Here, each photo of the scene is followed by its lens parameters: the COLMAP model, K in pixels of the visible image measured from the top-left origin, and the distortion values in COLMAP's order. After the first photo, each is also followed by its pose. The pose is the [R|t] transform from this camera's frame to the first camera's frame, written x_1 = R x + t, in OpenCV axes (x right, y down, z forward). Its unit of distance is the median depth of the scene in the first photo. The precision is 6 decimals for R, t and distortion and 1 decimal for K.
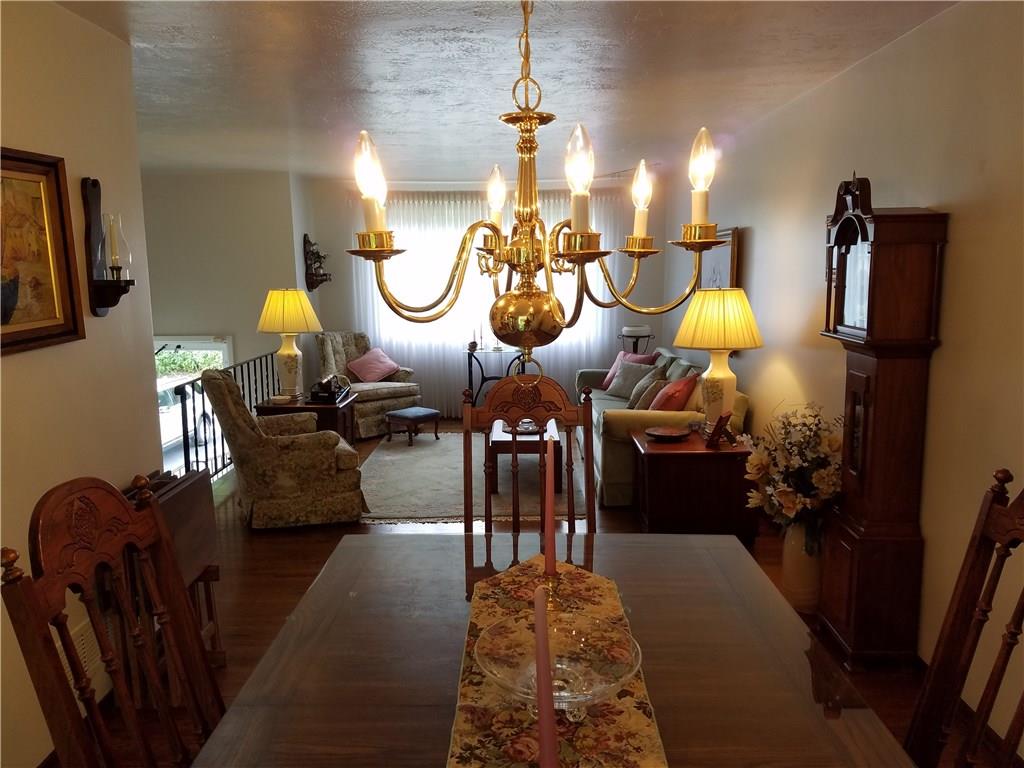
lens RADIAL K [[785.4, 0, 515.4], [0, 785.4, 382.1], [0, 0, 1]] dist [0.082613, -0.104438]
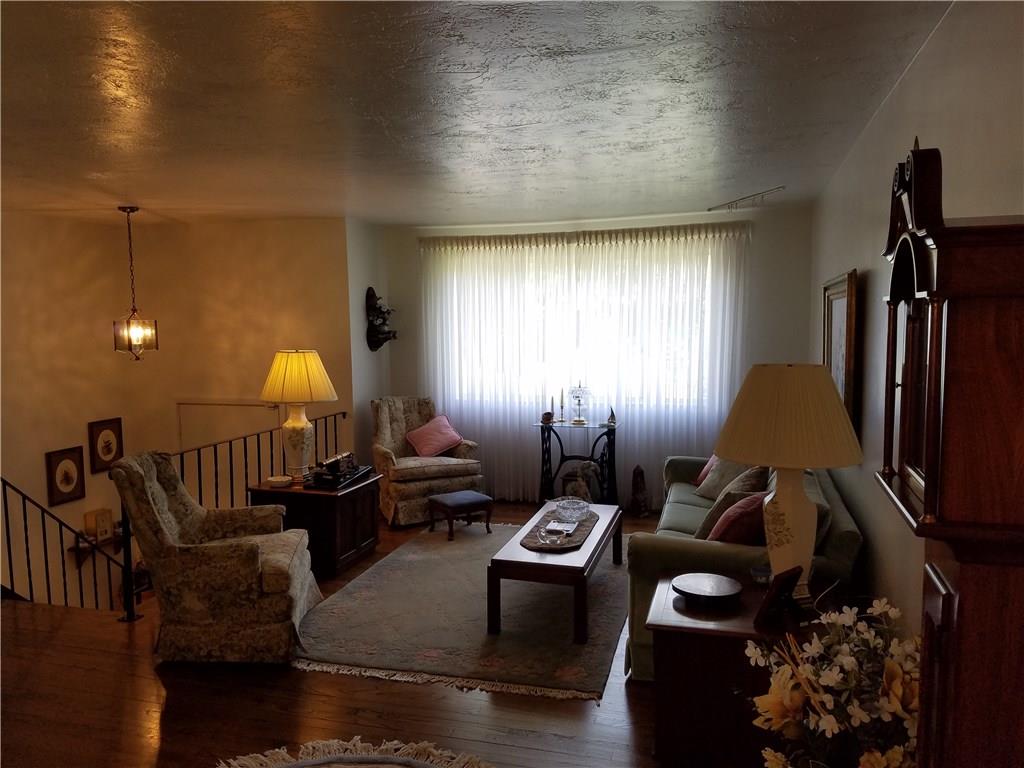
lens RADIAL K [[785.4, 0, 507.5], [0, 785.4, 383.6], [0, 0, 1]] dist [0.082613, -0.104438]
pose [[0.963472, 0.022178, -0.266889, 0.158453], [-0.038134, 0.997772, -0.054750, -0.044402], [0.265080, 0.062928, 0.962171, 0.245203]]
